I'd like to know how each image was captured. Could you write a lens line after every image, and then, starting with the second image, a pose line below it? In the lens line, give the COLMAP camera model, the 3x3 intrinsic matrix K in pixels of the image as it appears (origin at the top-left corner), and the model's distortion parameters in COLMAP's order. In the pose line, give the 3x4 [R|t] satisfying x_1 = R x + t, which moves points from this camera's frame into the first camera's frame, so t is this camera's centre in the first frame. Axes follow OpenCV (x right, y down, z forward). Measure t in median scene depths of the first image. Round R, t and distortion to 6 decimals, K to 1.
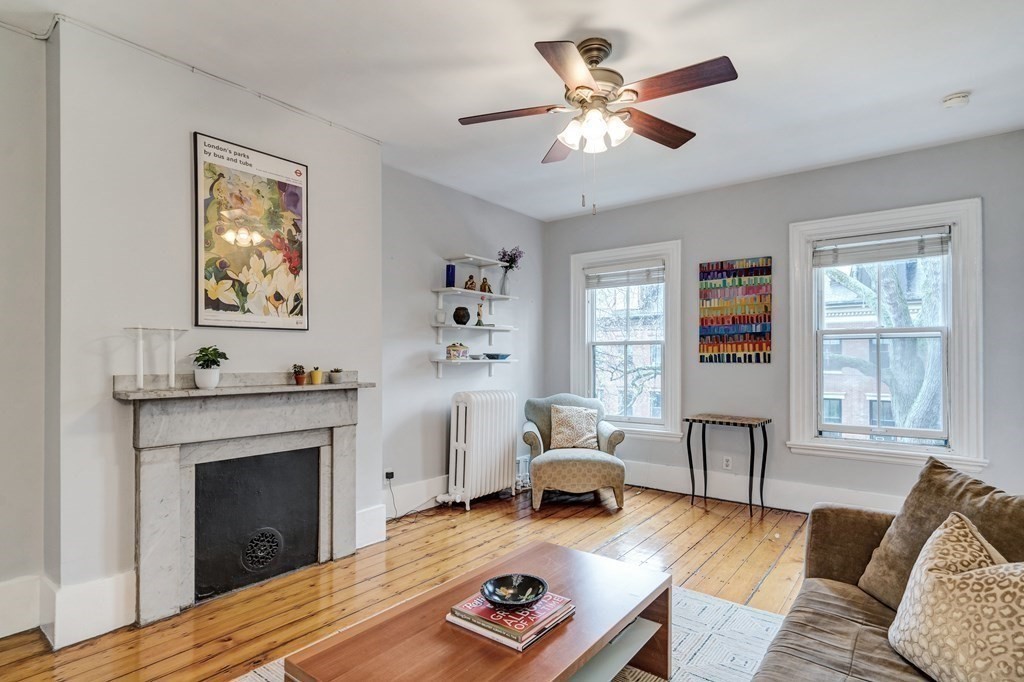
lens RADIAL K [[530.3, 0, 512.0], [0, 530.3, 351.1], [0, 0, 1]] dist [0.001337, 0.003988]
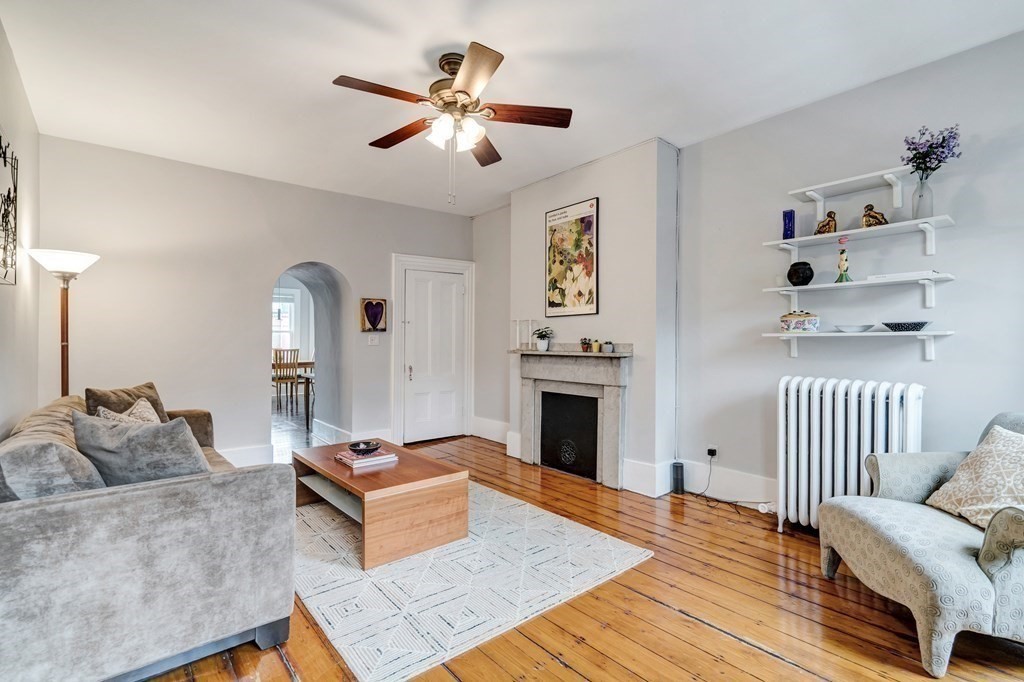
lens RADIAL K [[484.6, 0, 506.8], [0, 484.6, 340.1], [0, 0, 1]] dist [-0.009202, 0.000858]
pose [[-0.223368, -0.004790, -0.974722, 0.699054], [0.009526, 0.999929, -0.007097, 0.027976], [0.974688, -0.010871, -0.223306, 0.802053]]
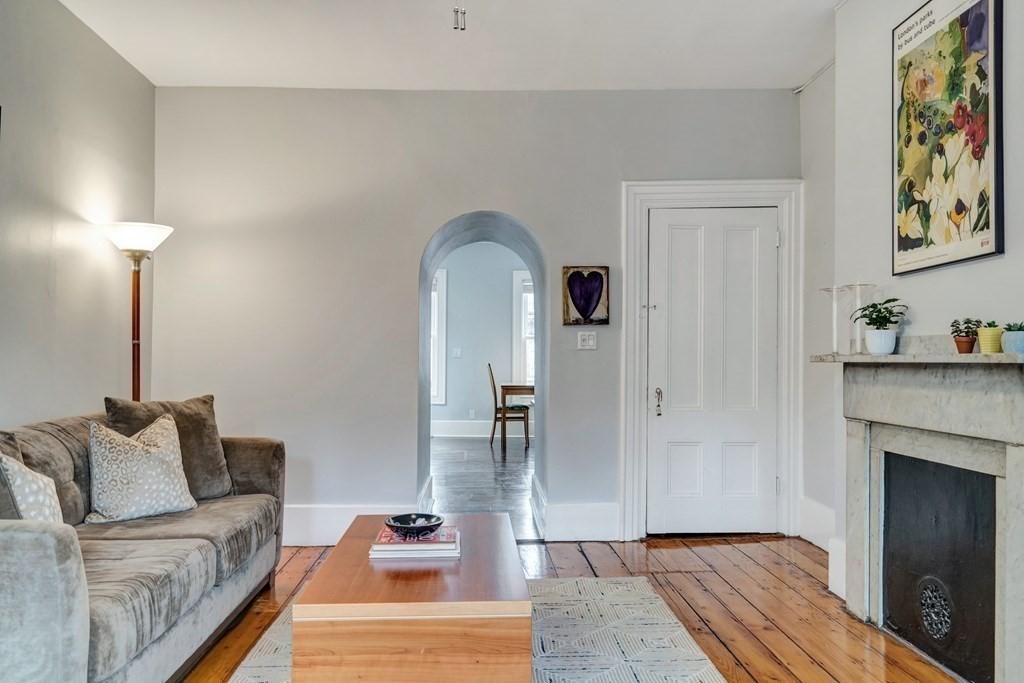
lens RADIAL K [[789.7, 0, 495.5], [0, 789.7, 344.4], [0, 0, 1]] dist [0.010617, -0.005110]
pose [[-0.774906, -0.017205, -0.631842, 0.382668], [0.003243, 0.999508, -0.031195, 0.056638], [0.632068, -0.026222, -0.774469, 0.985346]]
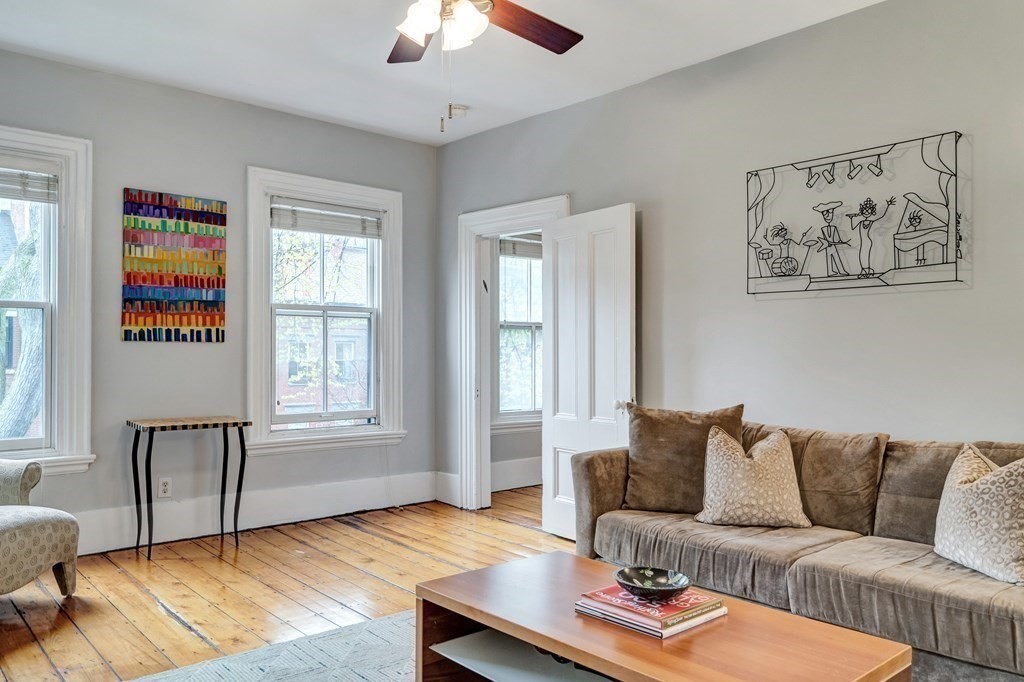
lens RADIAL K [[765.0, 0, 498.2], [0, 765.0, 346.7], [0, 0, 1]] dist [0.013569, 0.003454]
pose [[0.196500, 0.011488, 0.980436, -0.533860], [-0.015141, 0.999848, -0.008680, 0.033634], [-0.980387, -0.013139, 0.196644, 0.423097]]
